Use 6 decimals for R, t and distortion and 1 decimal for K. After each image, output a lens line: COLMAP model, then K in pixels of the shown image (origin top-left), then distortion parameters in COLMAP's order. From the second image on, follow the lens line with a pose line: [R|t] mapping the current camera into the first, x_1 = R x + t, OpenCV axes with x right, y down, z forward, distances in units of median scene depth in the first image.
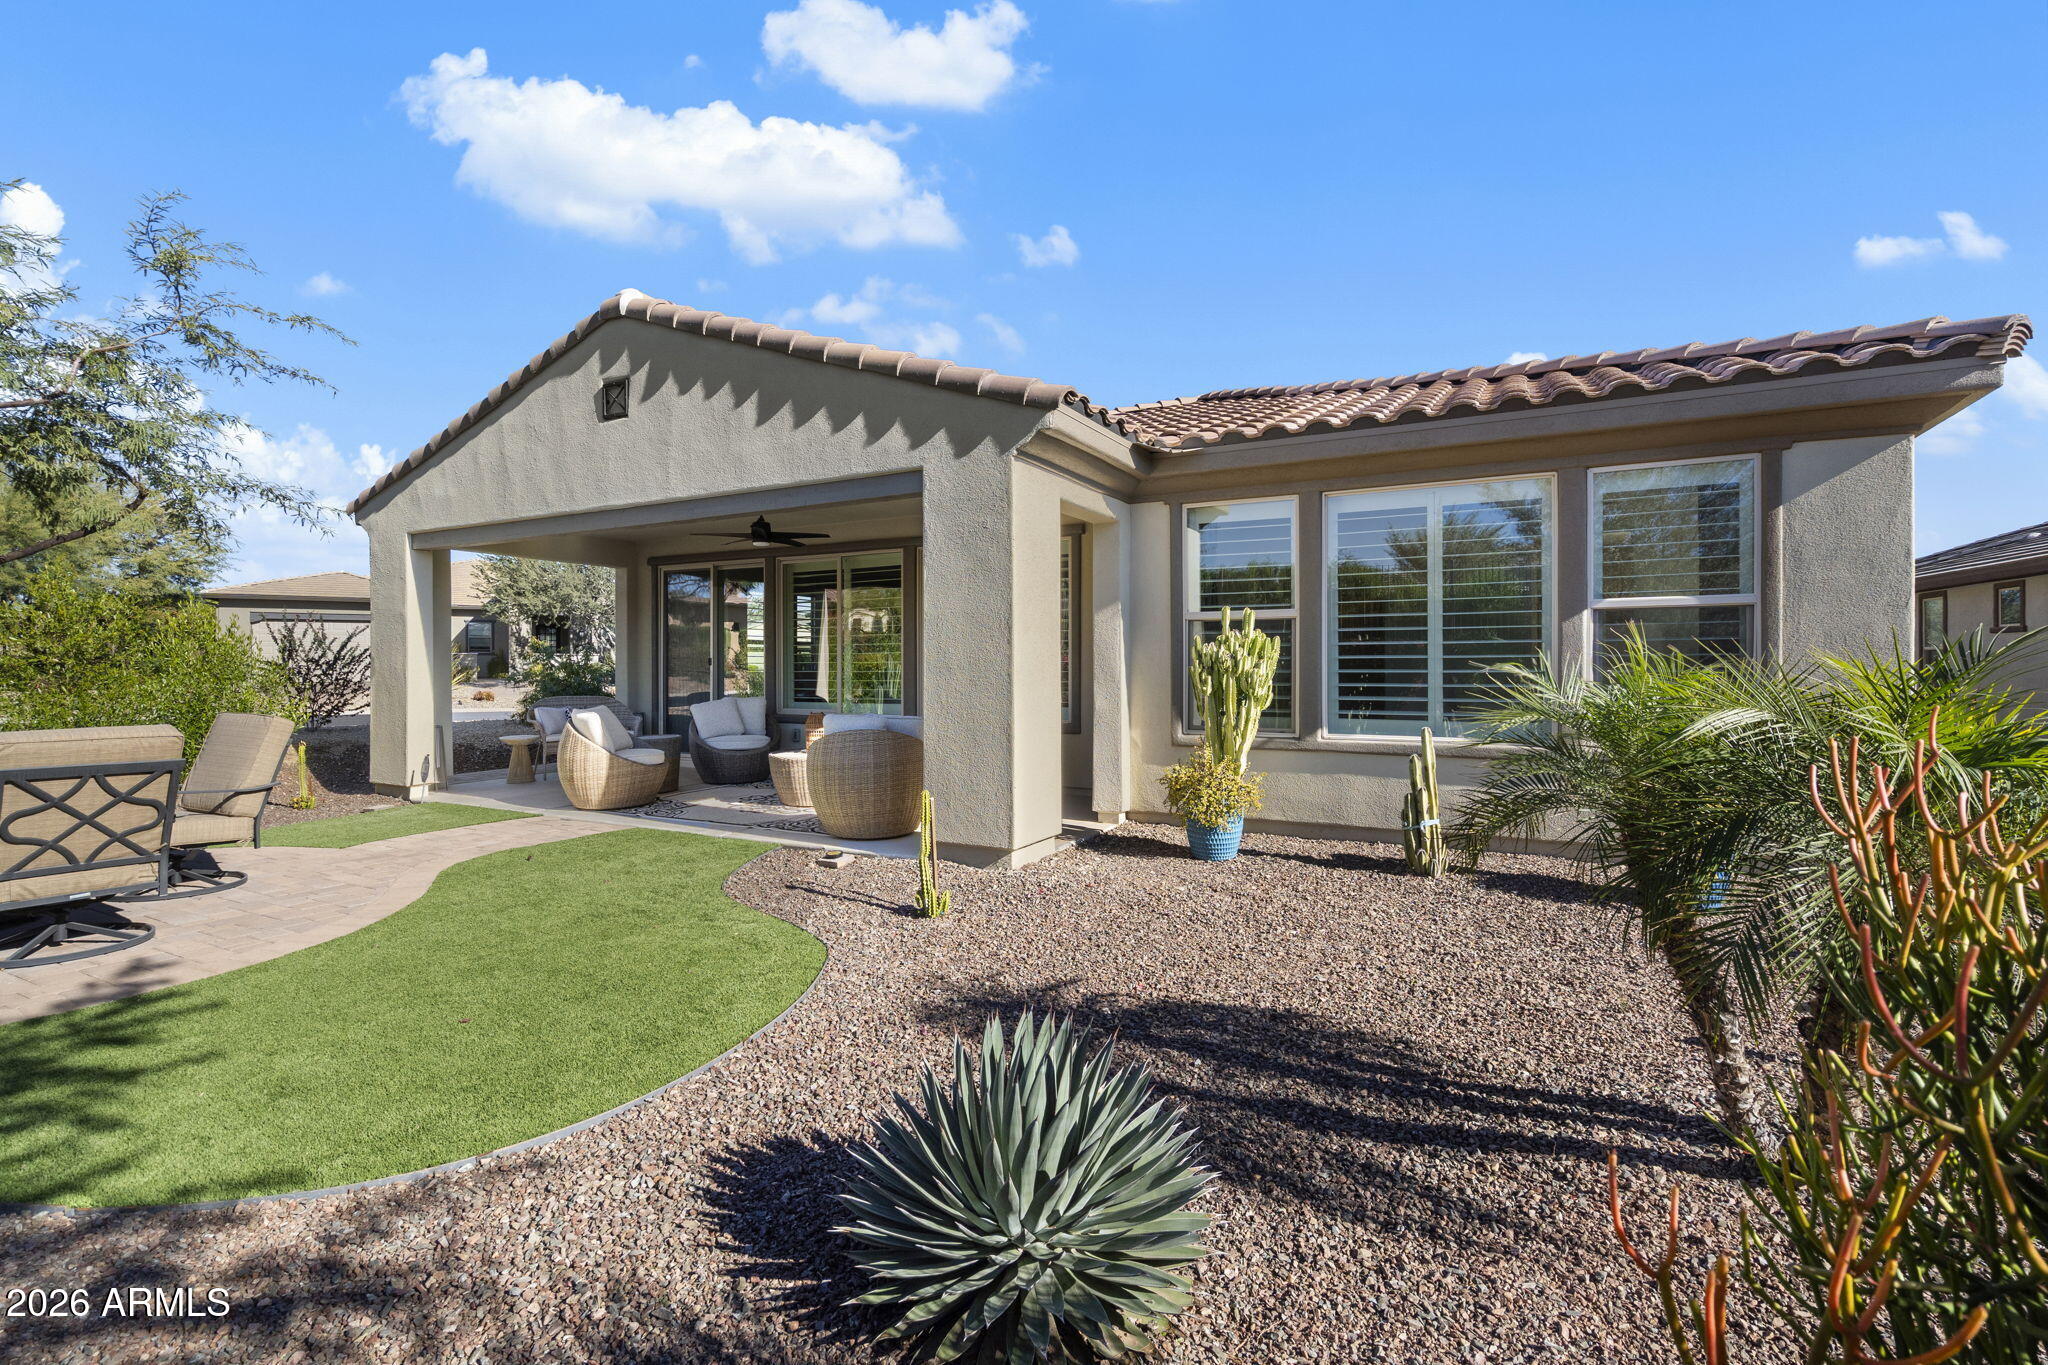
lens RADIAL K [[926.2, 0, 1019.7], [0, 926.2, 667.5], [0, 0, 1]] dist [-0.004856, 0.000183]
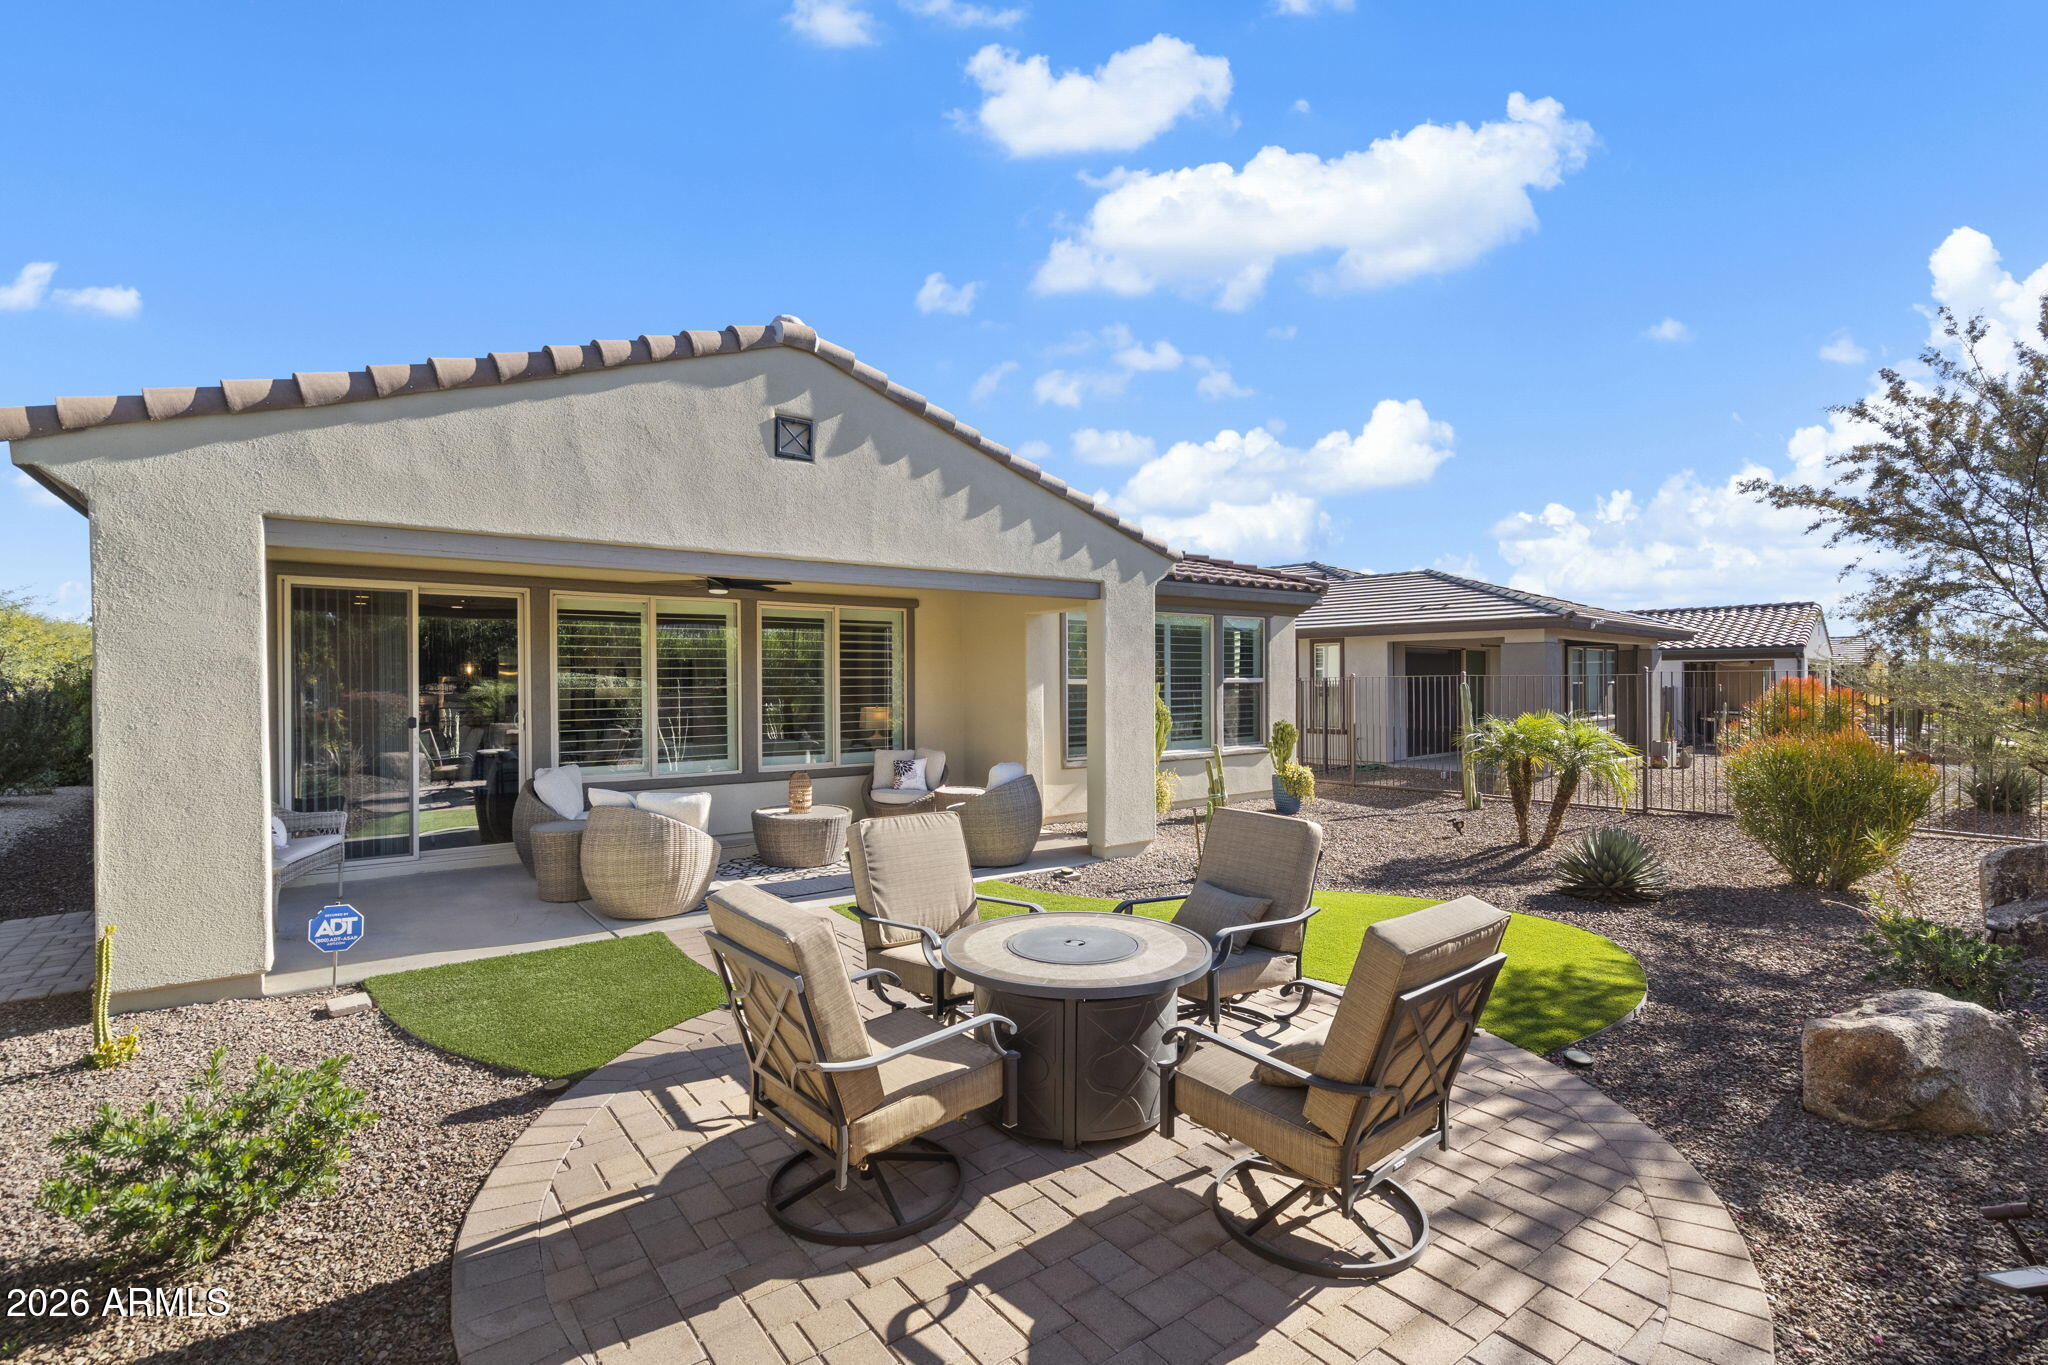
lens RADIAL K [[926.2, 0, 1038.3], [0, 926.2, 686.8], [0, 0, 1]] dist [-0.004856, 0.000183]
pose [[0.408337, -0.005651, 0.912814, -1.370085], [0.003269, 0.999983, 0.004728, -0.062129], [-0.912825, 0.001053, 0.408349, 0.494803]]
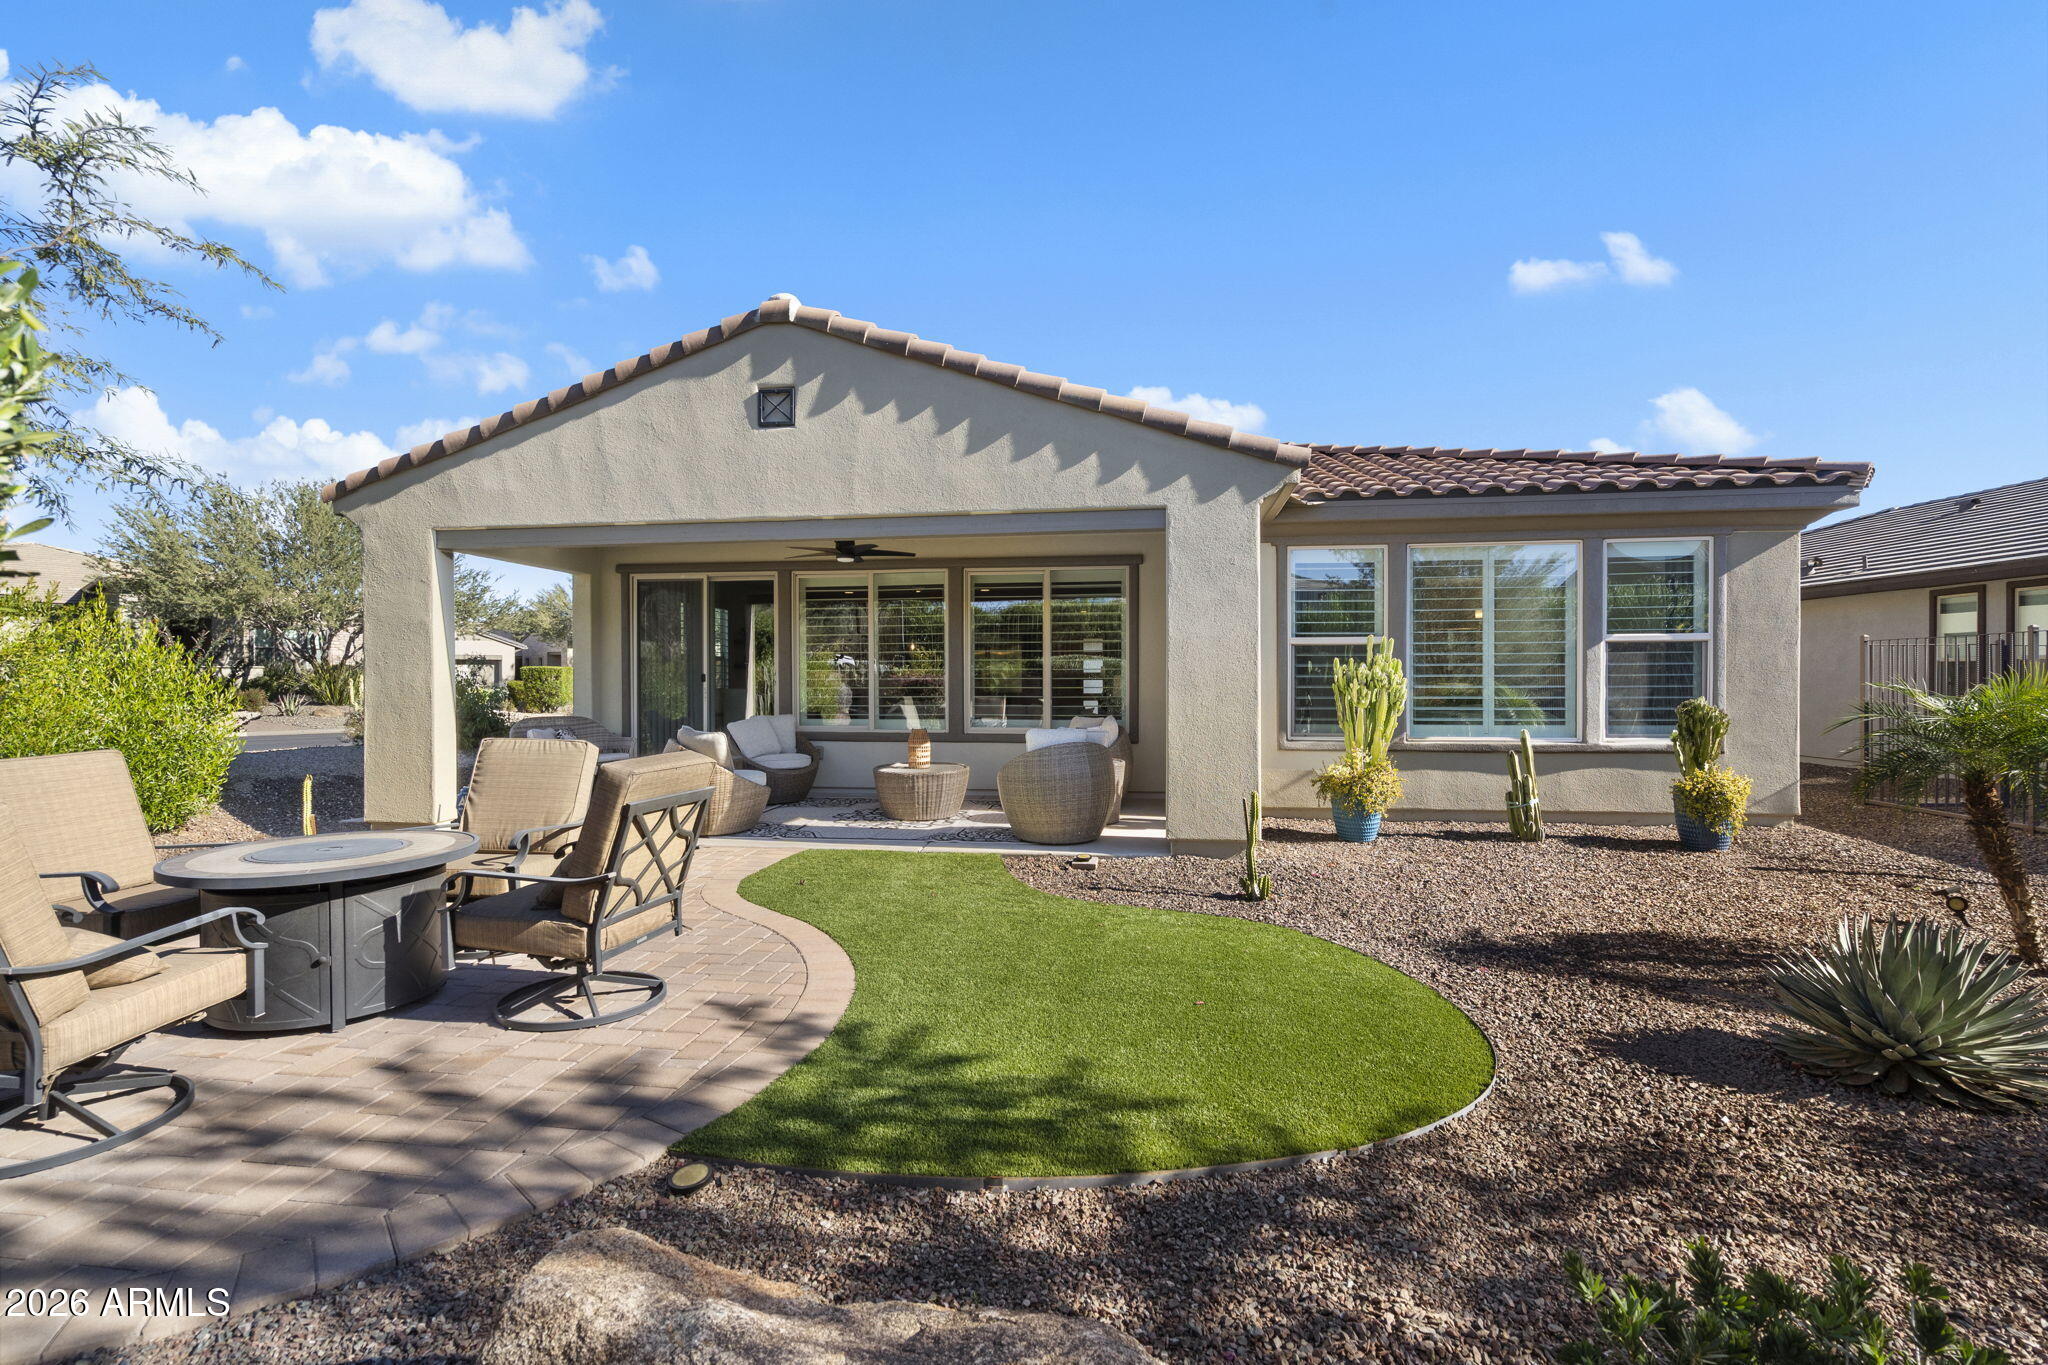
lens RADIAL K [[926.2, 0, 1018.8], [0, 926.2, 687.5], [0, 0, 1]] dist [-0.004856, 0.000183]
pose [[0.937927, -0.004539, 0.346804, -0.632525], [0.001366, 0.999955, 0.009392, -0.008564], [-0.346831, -0.008336, 0.937891, 0.009733]]
